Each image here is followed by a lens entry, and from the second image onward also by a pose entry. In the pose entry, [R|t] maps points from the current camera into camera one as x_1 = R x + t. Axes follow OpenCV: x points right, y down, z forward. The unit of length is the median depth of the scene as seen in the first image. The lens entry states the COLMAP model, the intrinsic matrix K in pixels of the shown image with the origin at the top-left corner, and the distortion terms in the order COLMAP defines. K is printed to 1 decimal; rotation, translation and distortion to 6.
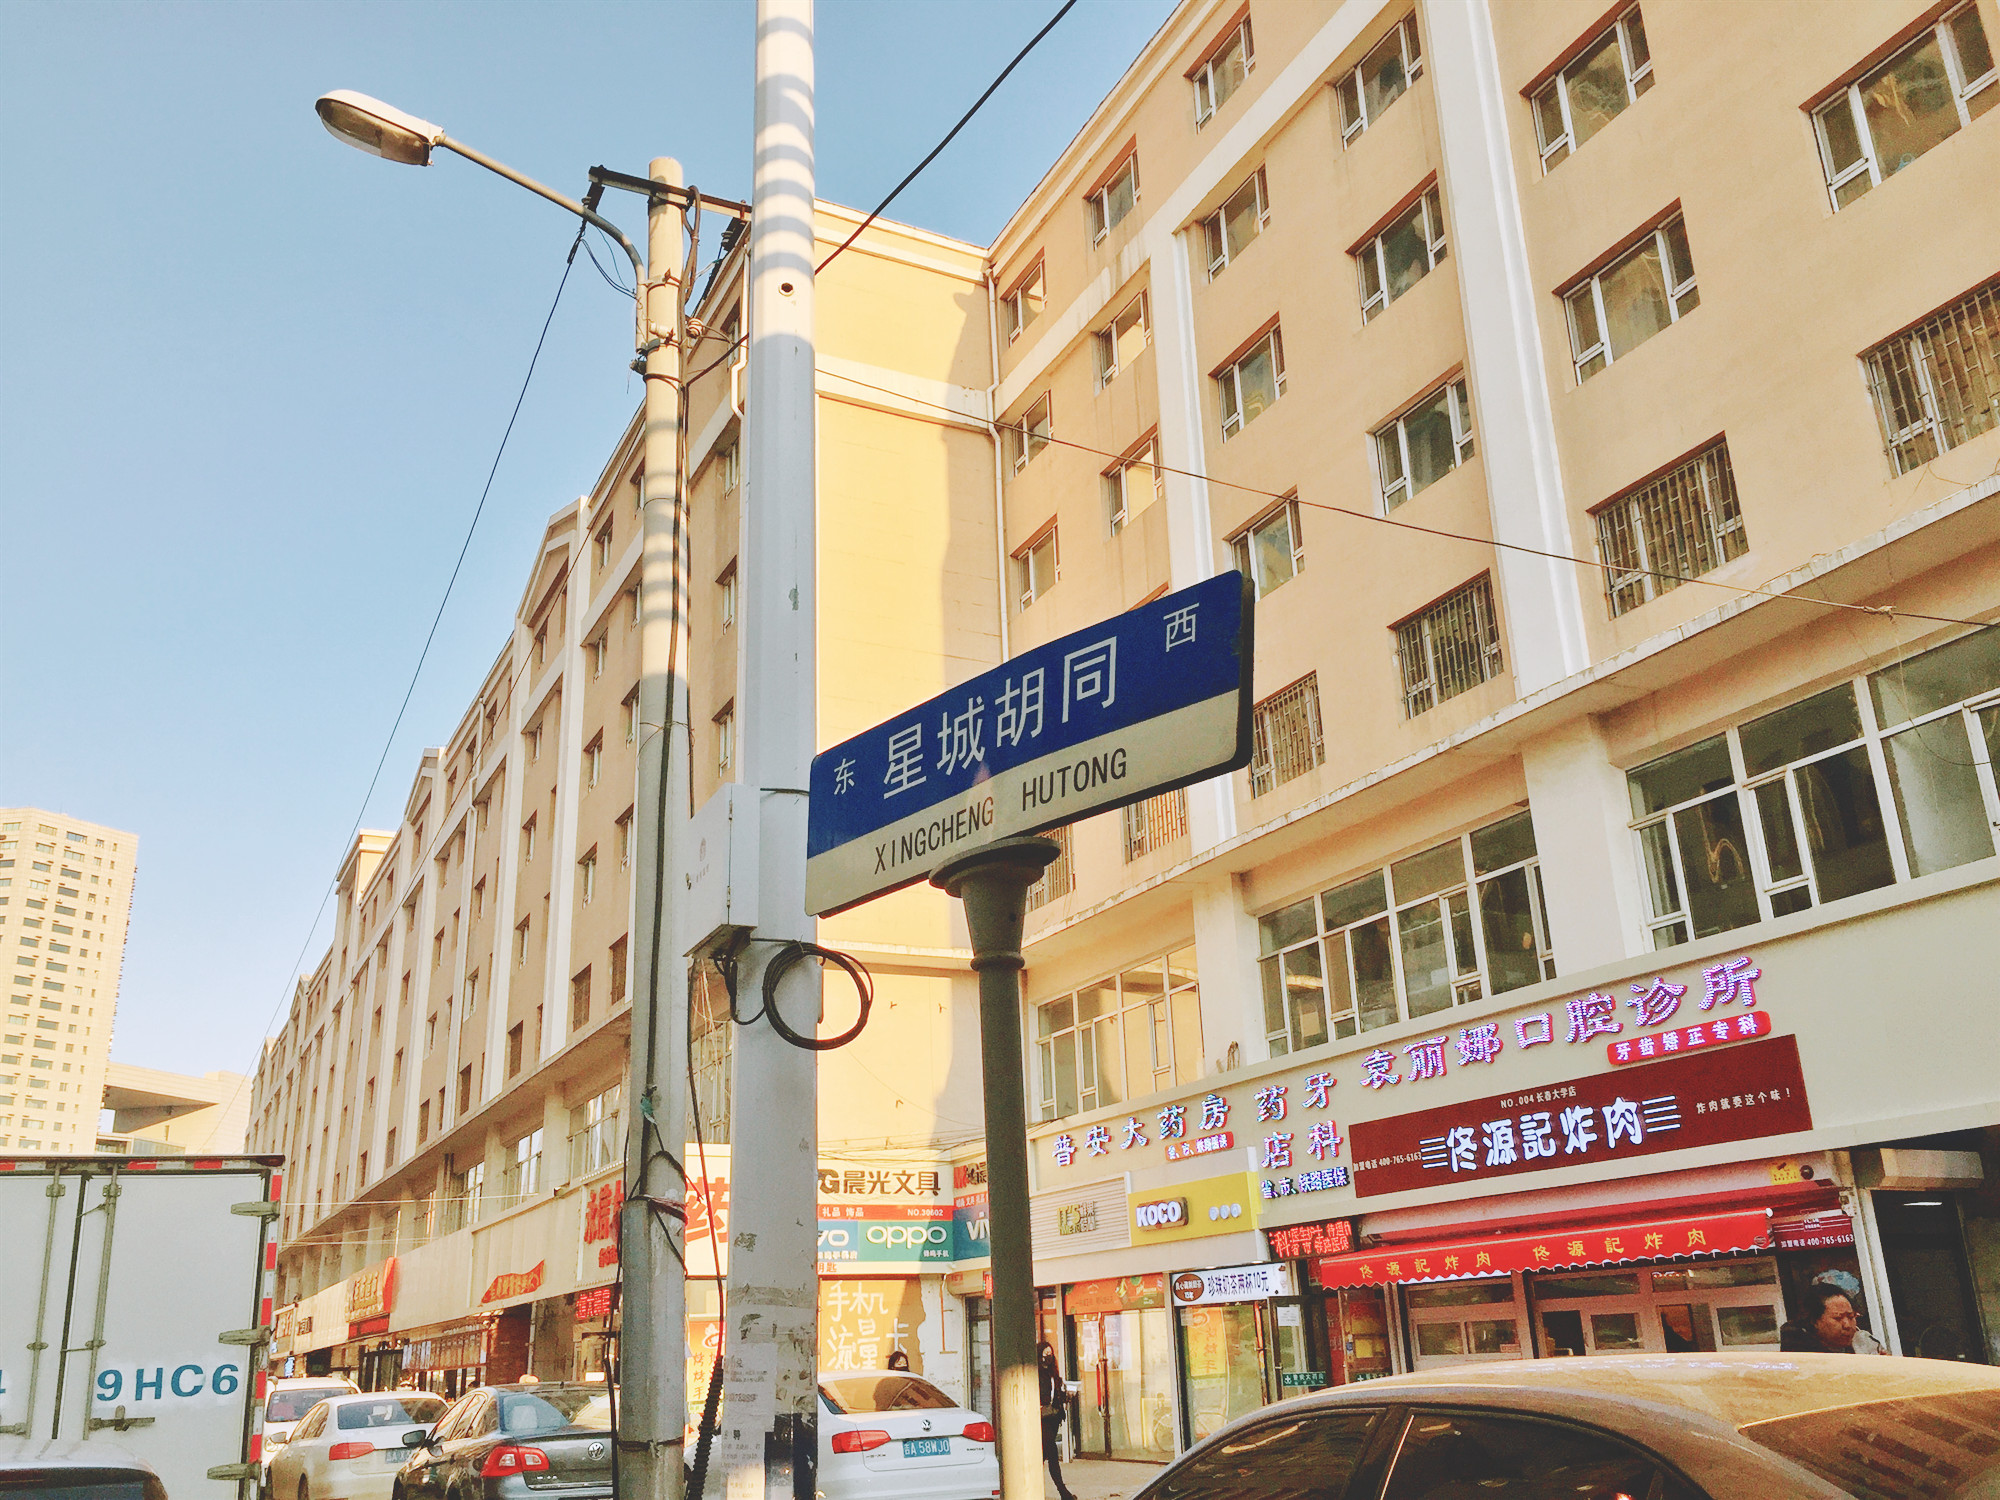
lens RADIAL K [[1698.3, 0, 1004.1], [0, 1698.3, 752.8], [0, 0, 1]] dist [-0.013450, -0.005717]
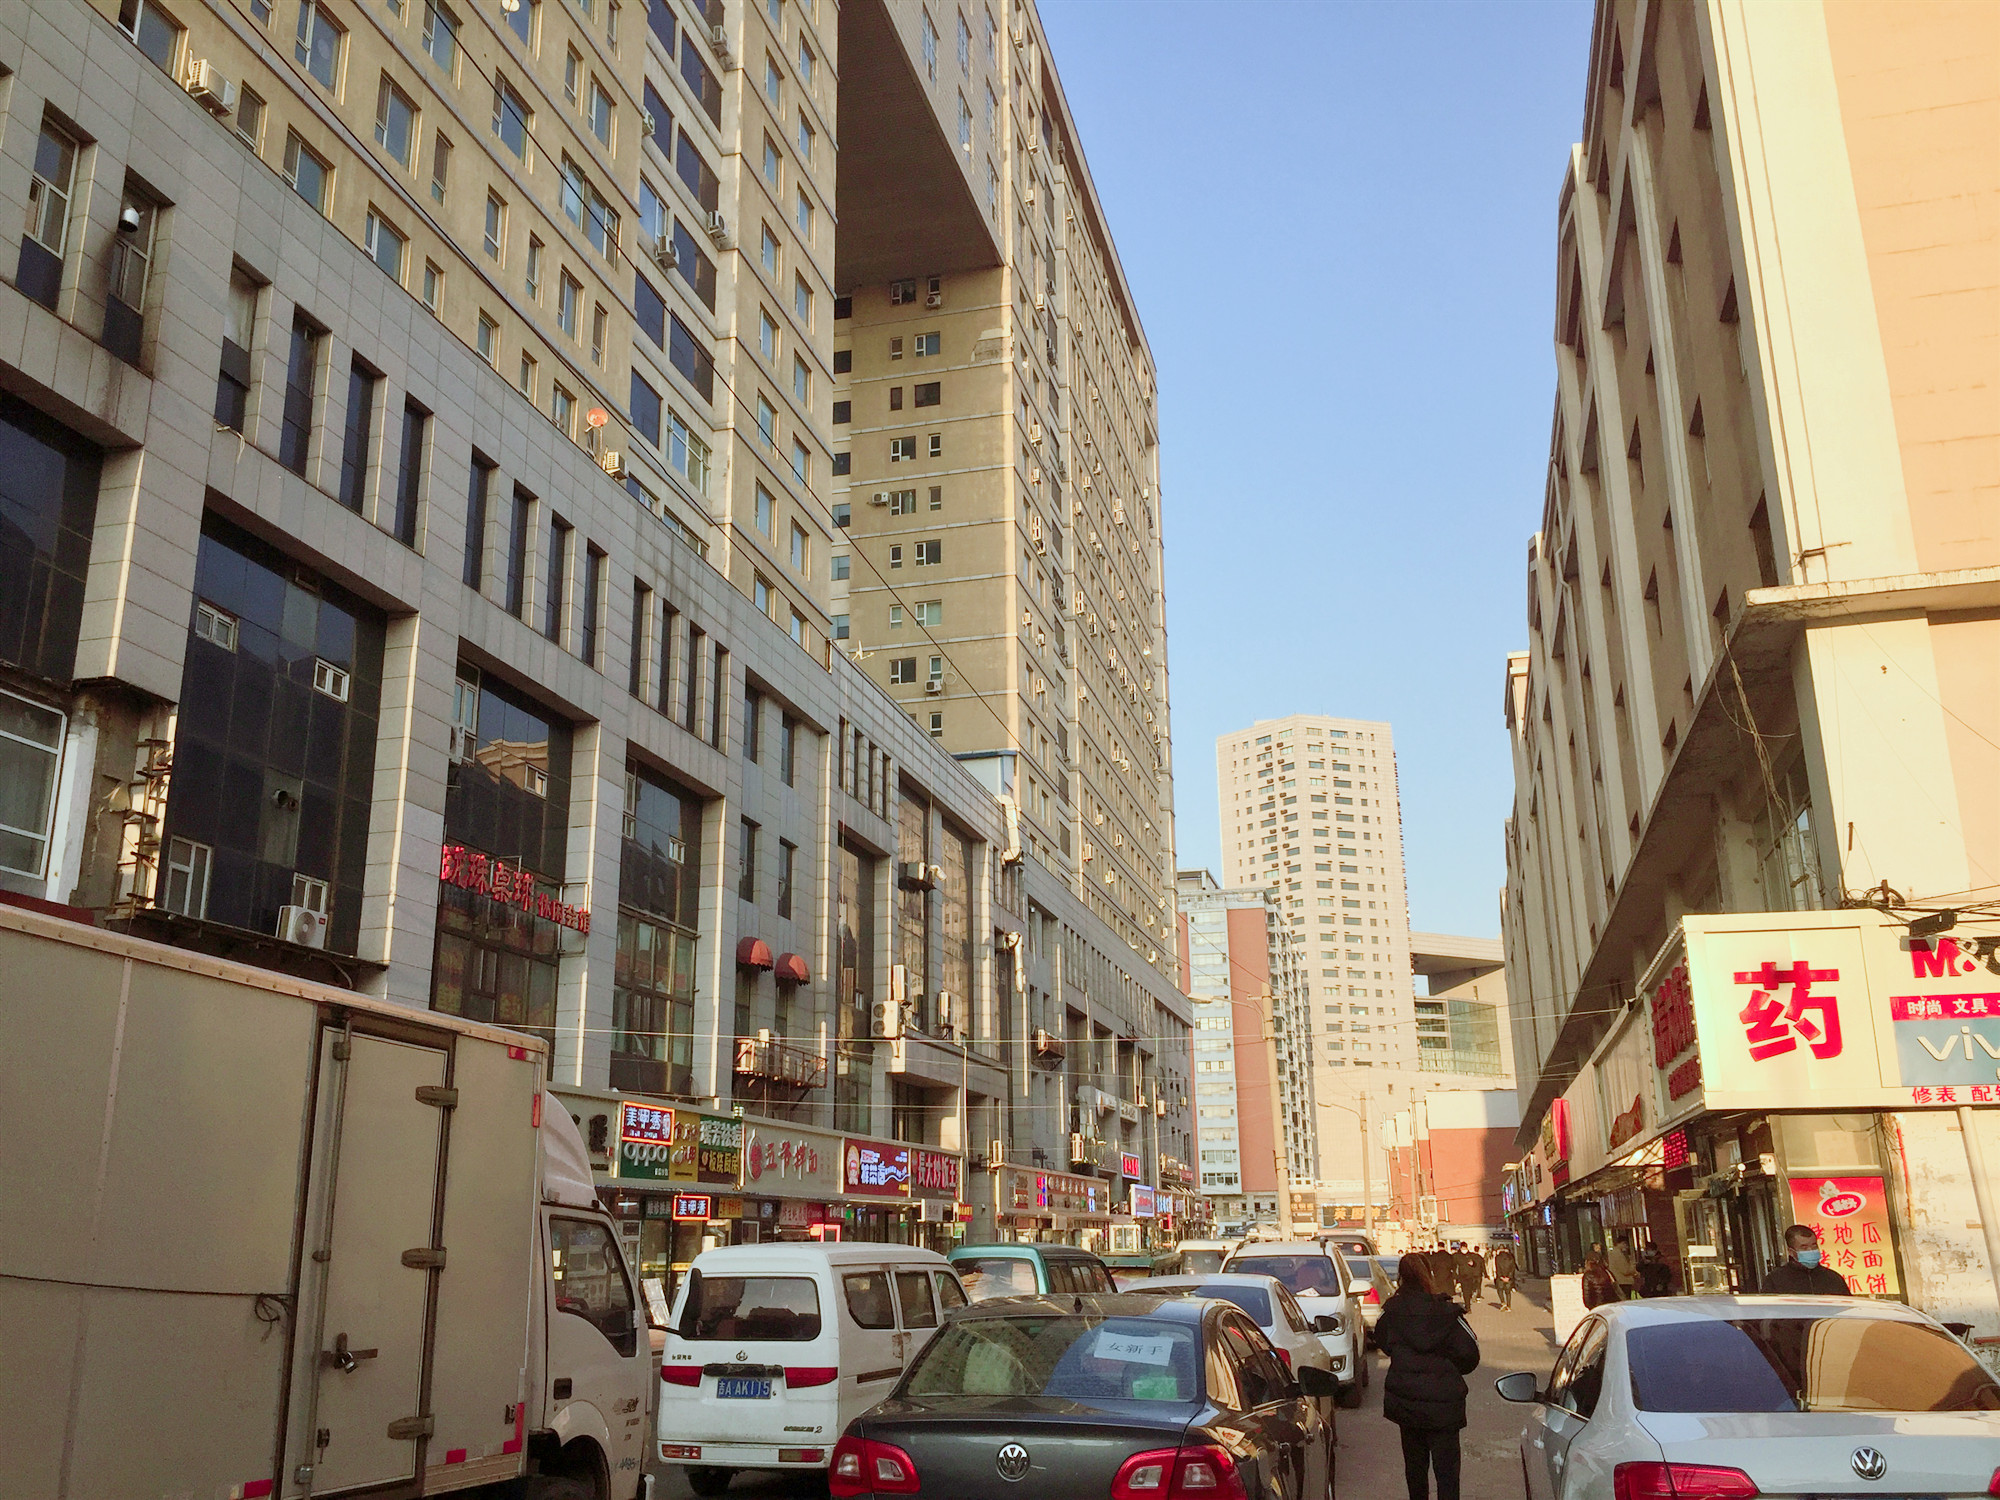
lens RADIAL K [[1698.3, 0, 997.8], [0, 1698.3, 752.5], [0, 0, 1]] dist [-0.013450, -0.005717]
pose [[0.742624, -0.153335, -0.651919, 0.067151], [0.208869, 0.977911, 0.007921, 0.207931], [0.636305, -0.142048, 0.758247, 0.695224]]
